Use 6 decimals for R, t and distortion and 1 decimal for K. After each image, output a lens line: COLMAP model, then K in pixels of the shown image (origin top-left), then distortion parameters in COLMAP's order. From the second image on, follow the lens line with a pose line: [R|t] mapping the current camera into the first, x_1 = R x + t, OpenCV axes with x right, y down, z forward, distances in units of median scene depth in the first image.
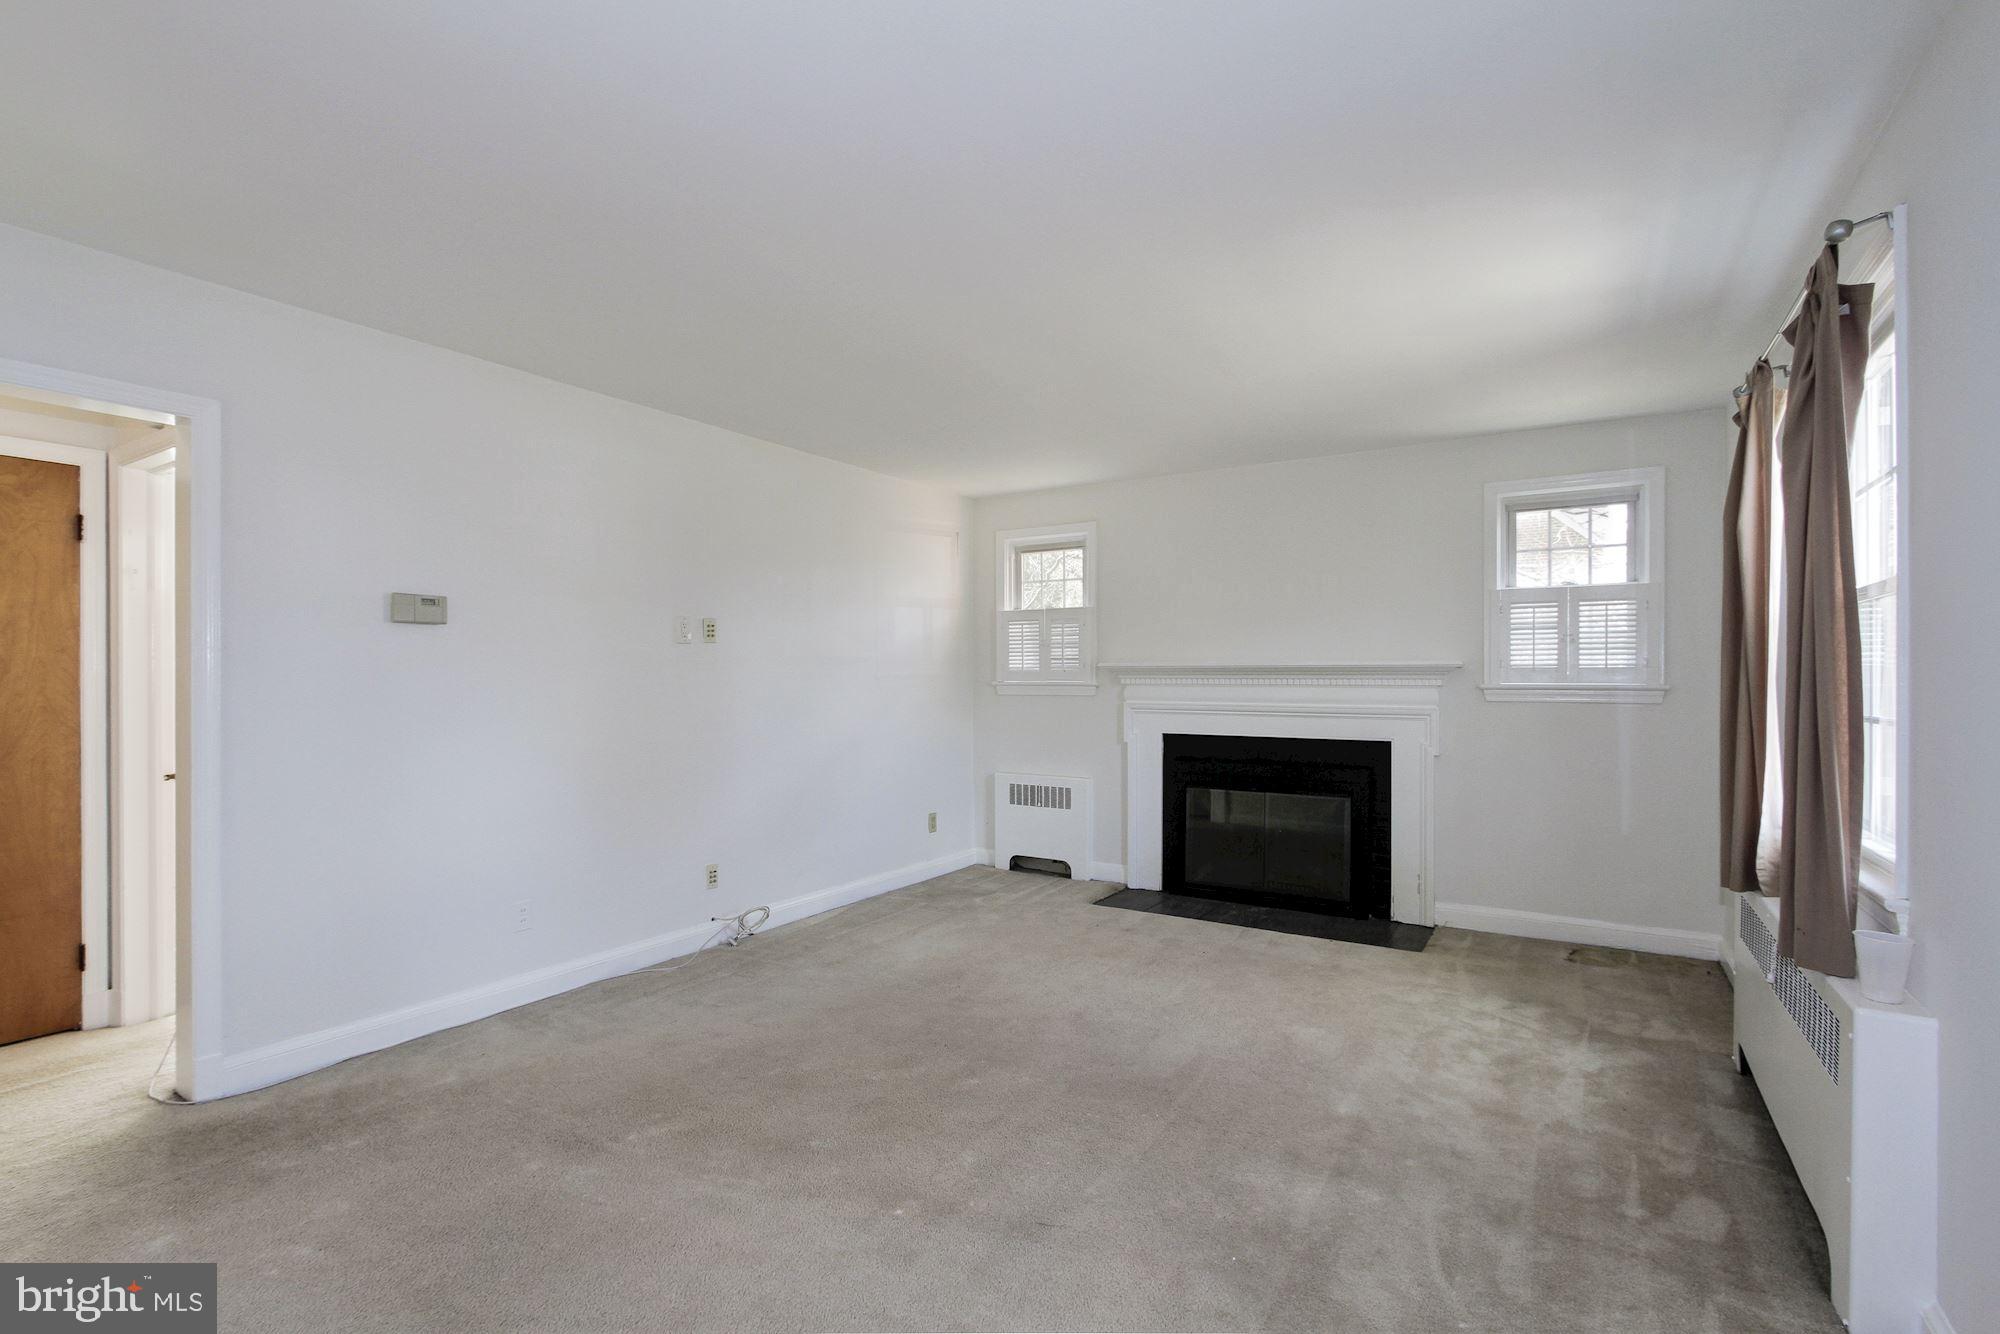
lens RADIAL K [[927.7, 0, 997.1], [0, 927.7, 670.5], [0, 0, 1]] dist [-0.005190, 0.002097]
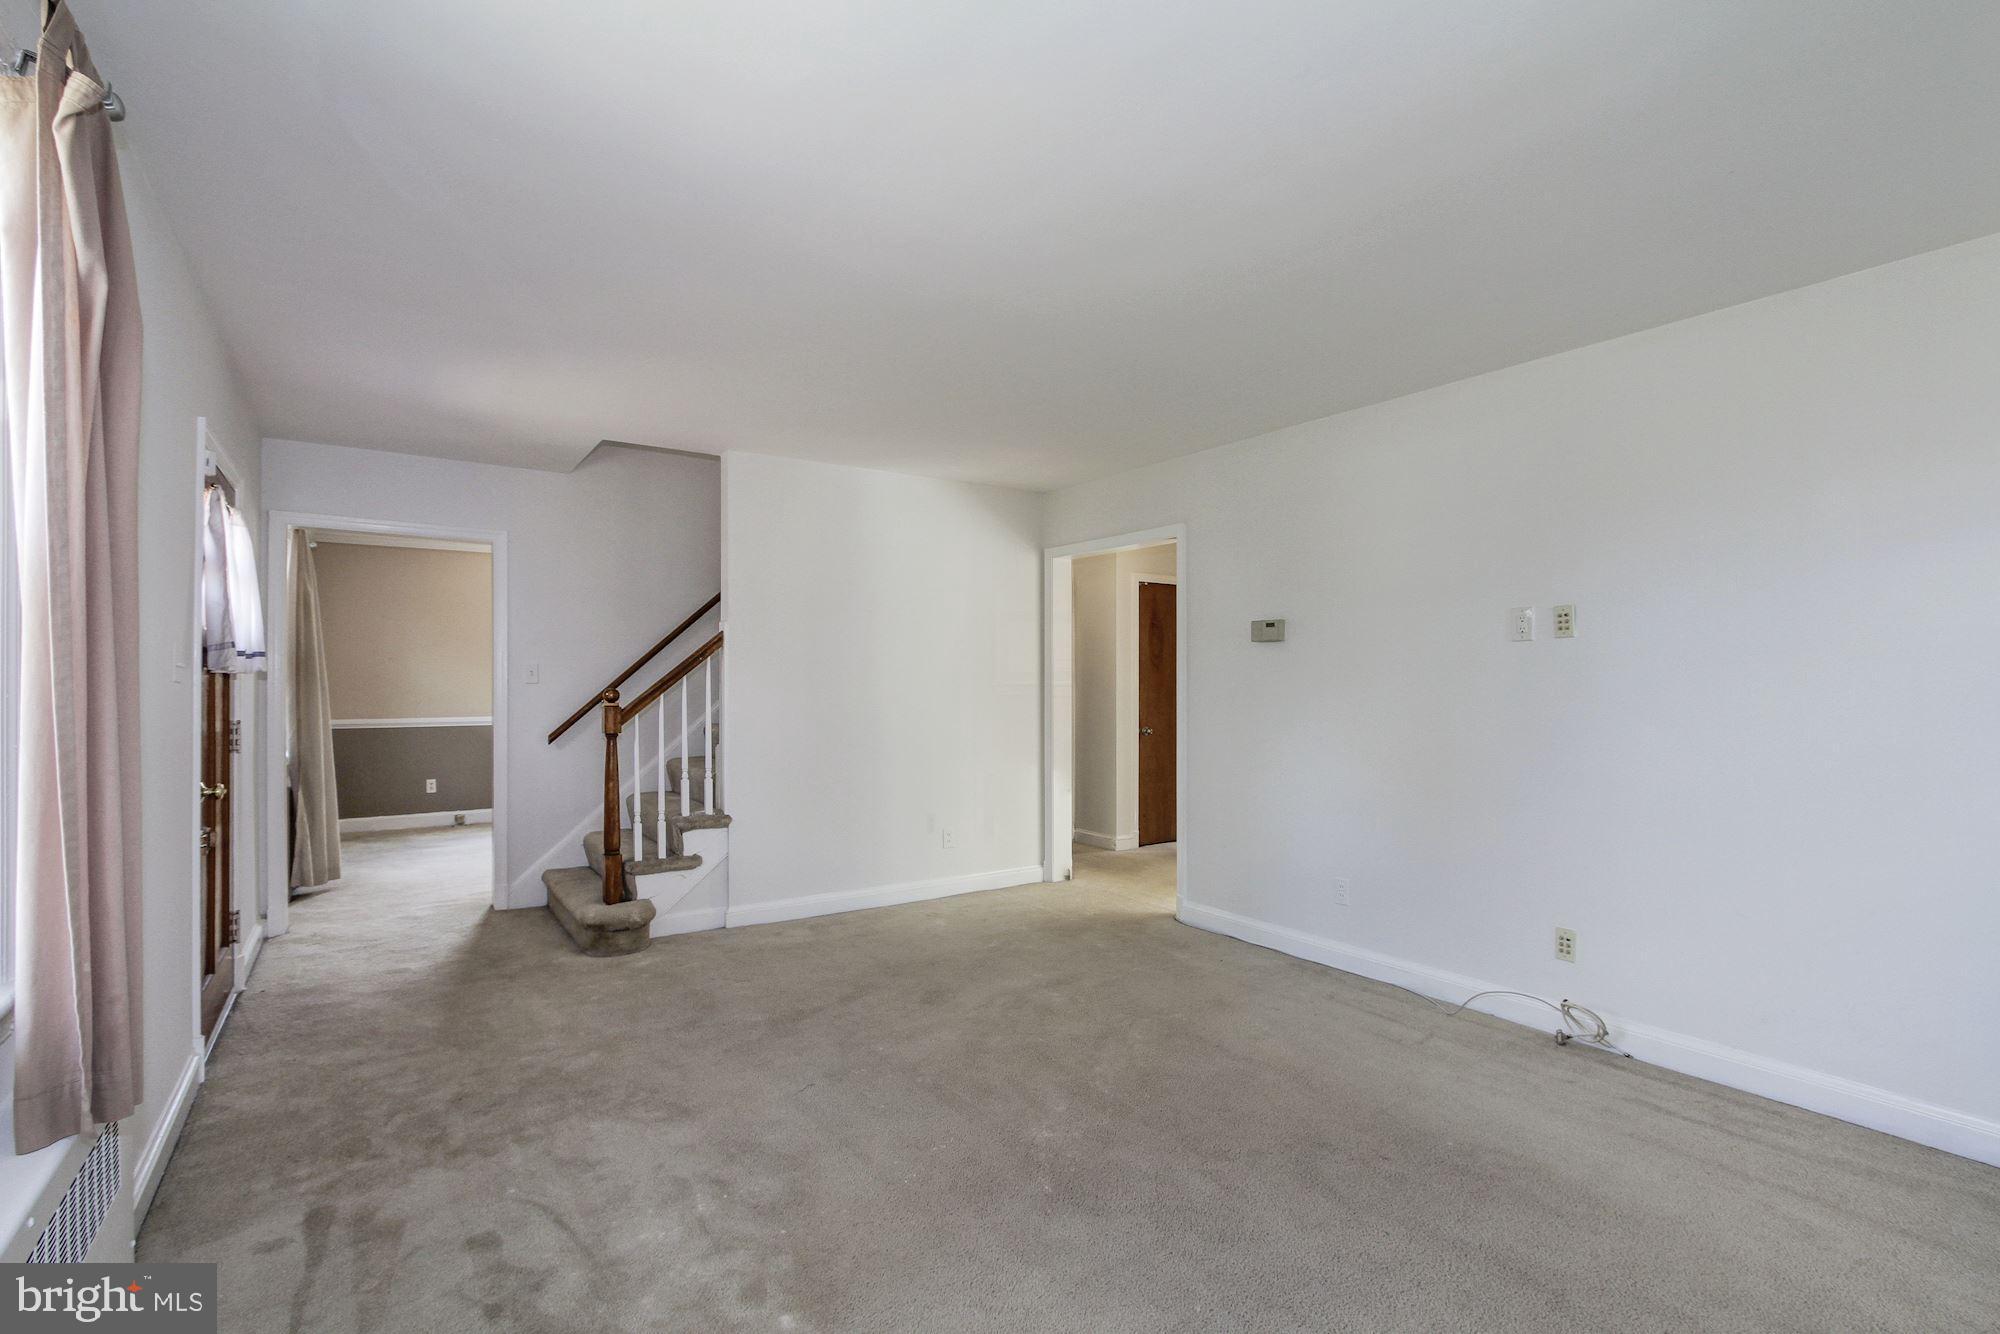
lens RADIAL K [[927.7, 0, 985.8], [0, 927.7, 682.3], [0, 0, 1]] dist [-0.005190, 0.002097]
pose [[-0.408409, -0.001471, -0.912798, 0.765879], [0.000730, 0.999998, -0.001938, 0.010542], [0.912799, -0.001458, -0.408407, 1.155116]]
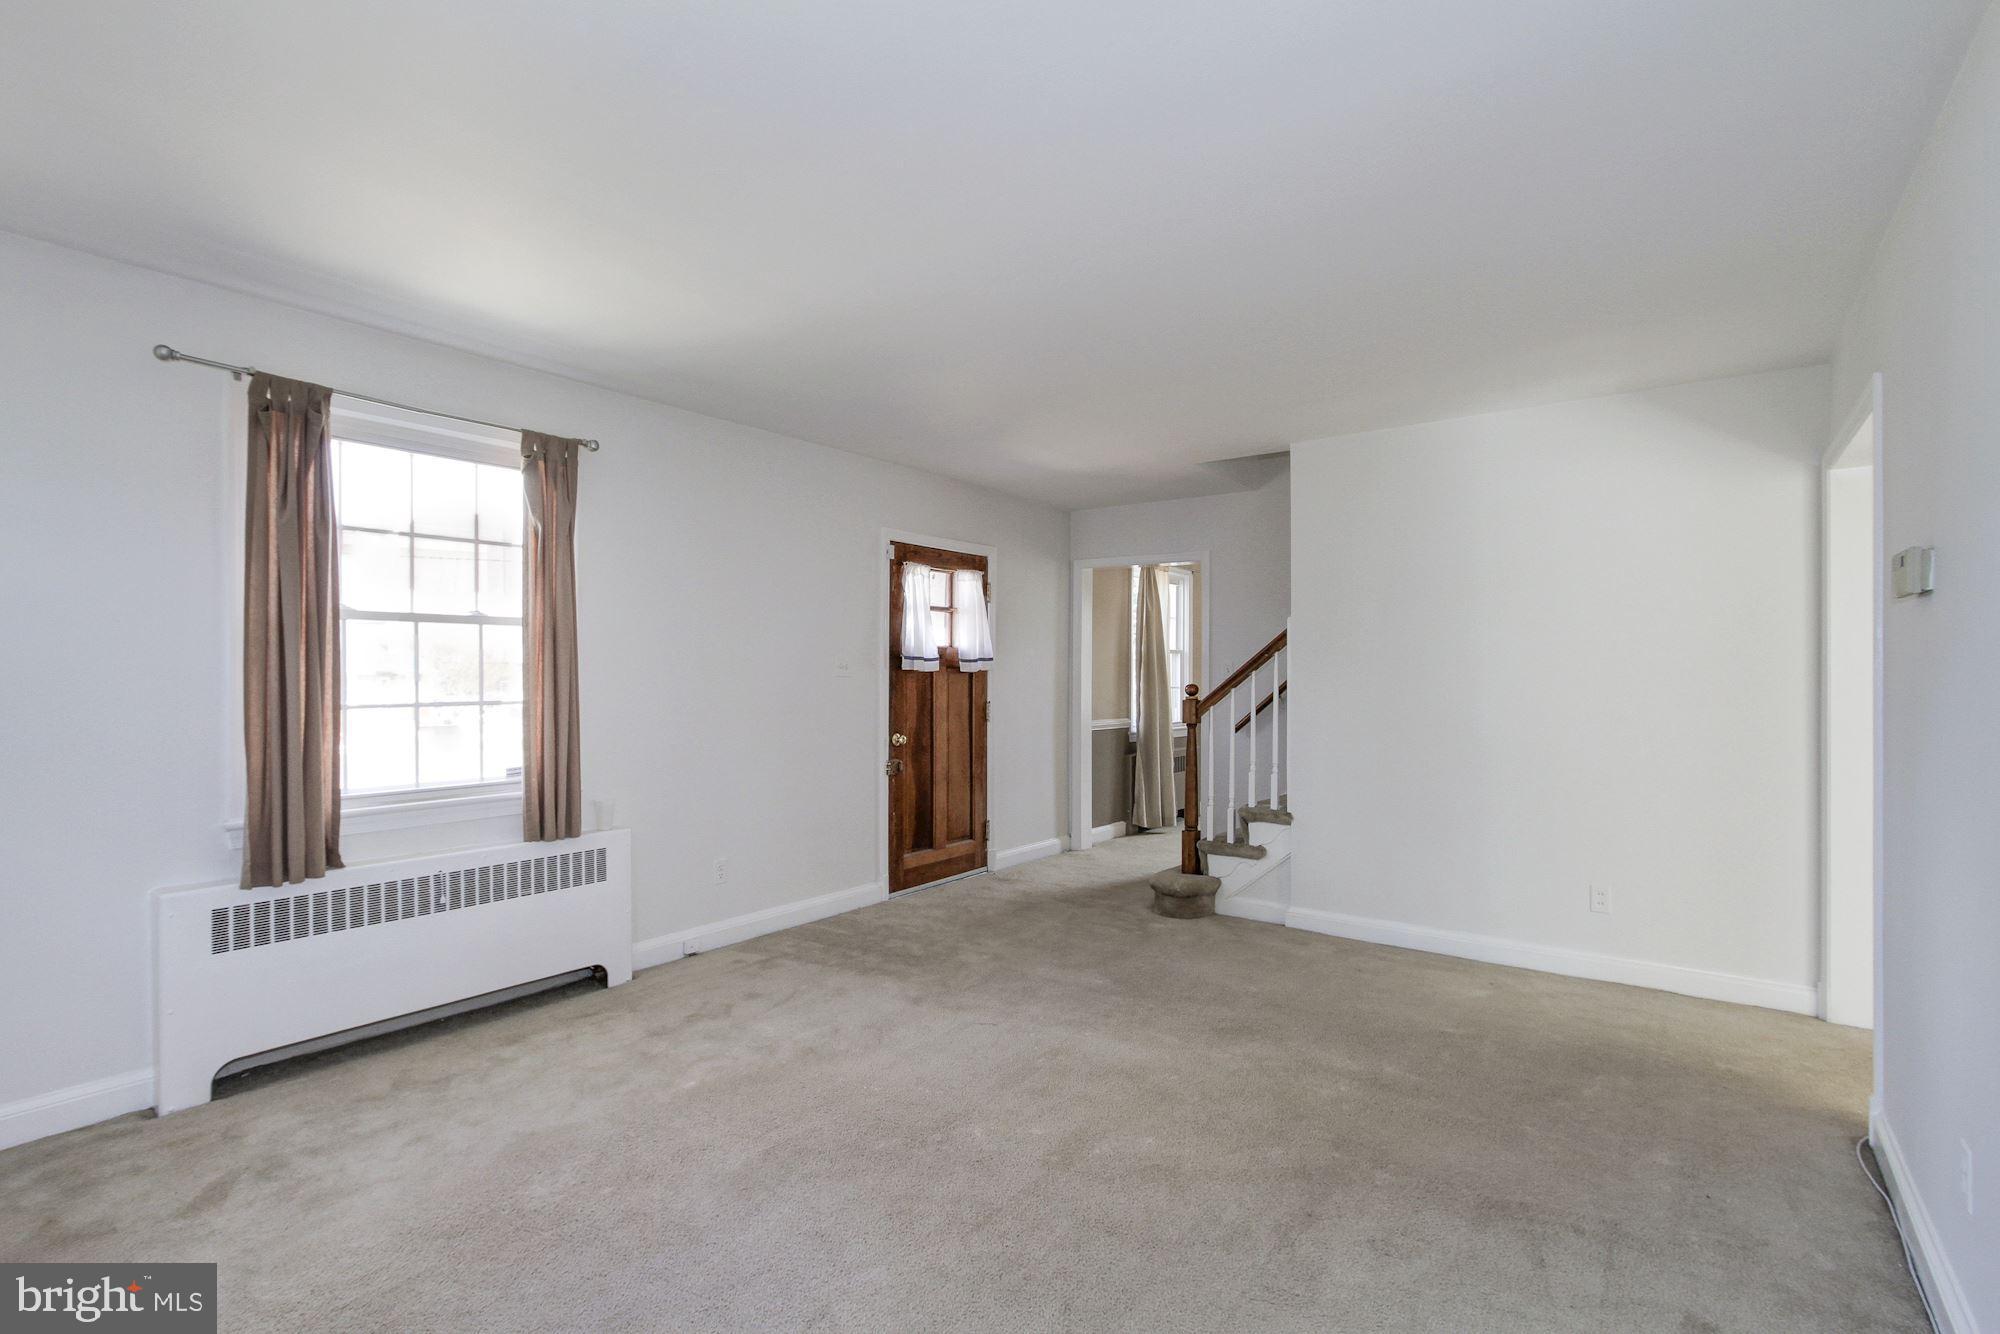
lens RADIAL K [[927.7, 0, 1003.5], [0, 927.7, 683.3], [0, 0, 1]] dist [-0.005190, 0.002097]
pose [[-0.996726, -0.008269, 0.080425, -0.055618], [-0.007809, 0.999951, 0.006027, 0.009899], [-0.080471, 0.005379, -0.996742, 1.651100]]
